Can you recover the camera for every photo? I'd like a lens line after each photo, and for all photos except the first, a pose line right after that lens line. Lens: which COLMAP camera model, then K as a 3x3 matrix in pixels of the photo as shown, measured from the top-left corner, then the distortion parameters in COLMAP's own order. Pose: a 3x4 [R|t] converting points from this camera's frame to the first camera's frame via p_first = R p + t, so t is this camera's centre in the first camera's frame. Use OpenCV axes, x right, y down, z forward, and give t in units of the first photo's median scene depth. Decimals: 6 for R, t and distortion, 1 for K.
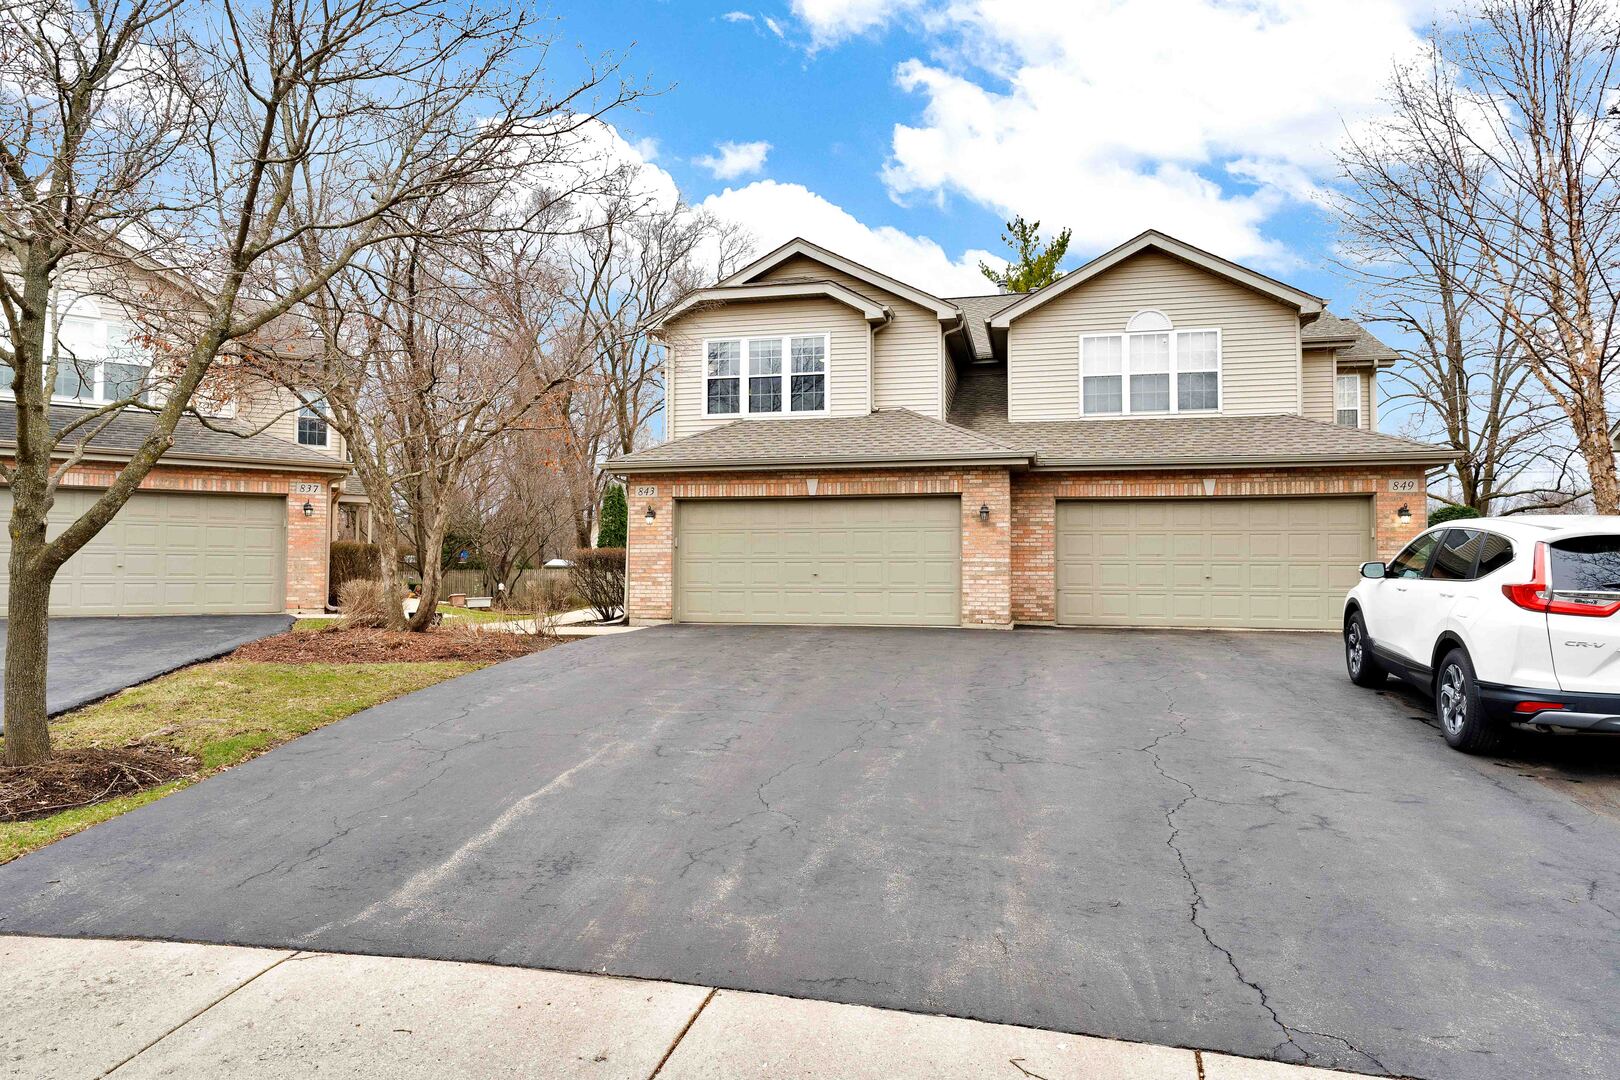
lens RADIAL K [[1021.2, 0, 811.2], [0, 1021.2, 537.6], [0, 0, 1]] dist [-0.000835, 0.000286]
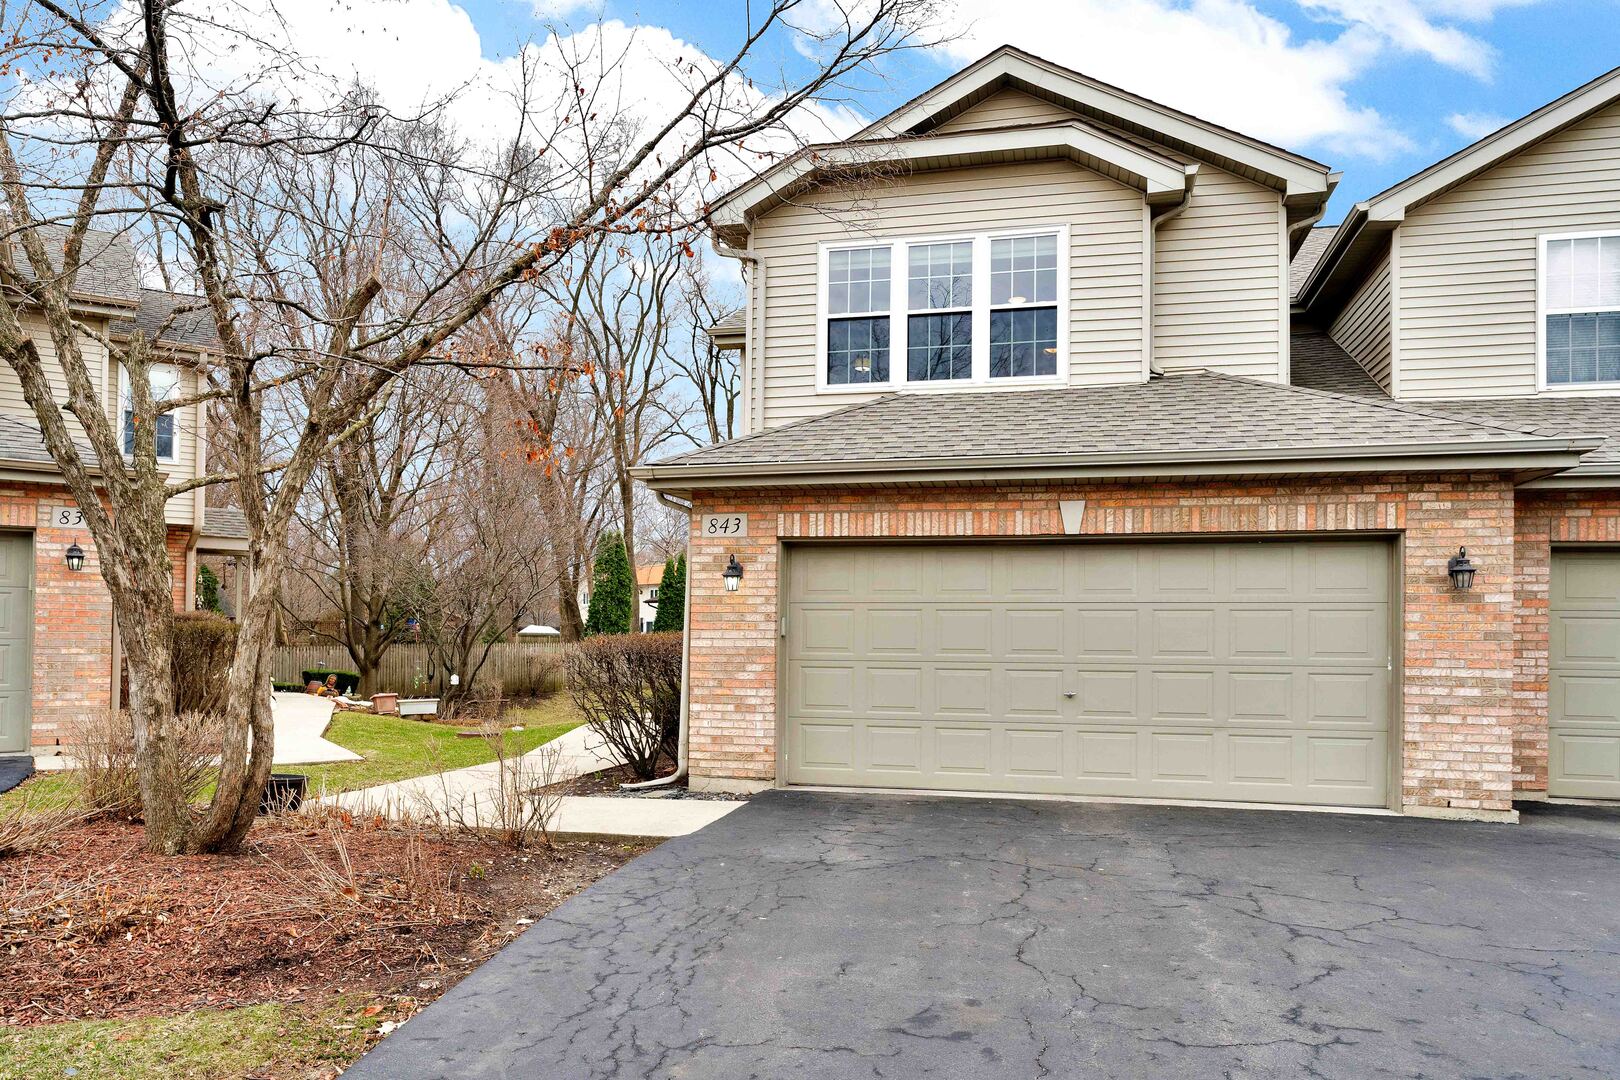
lens RADIAL K [[1138.2, 0, 806.9], [0, 1138.2, 609.4], [0, 0, 1]] dist [0.003473, -0.003159]
pose [[0.999945, 0.006987, -0.007857, -0.109892], [-0.006912, 0.999930, 0.009576, -0.009069], [0.007923, -0.009522, 0.999923, 0.414894]]
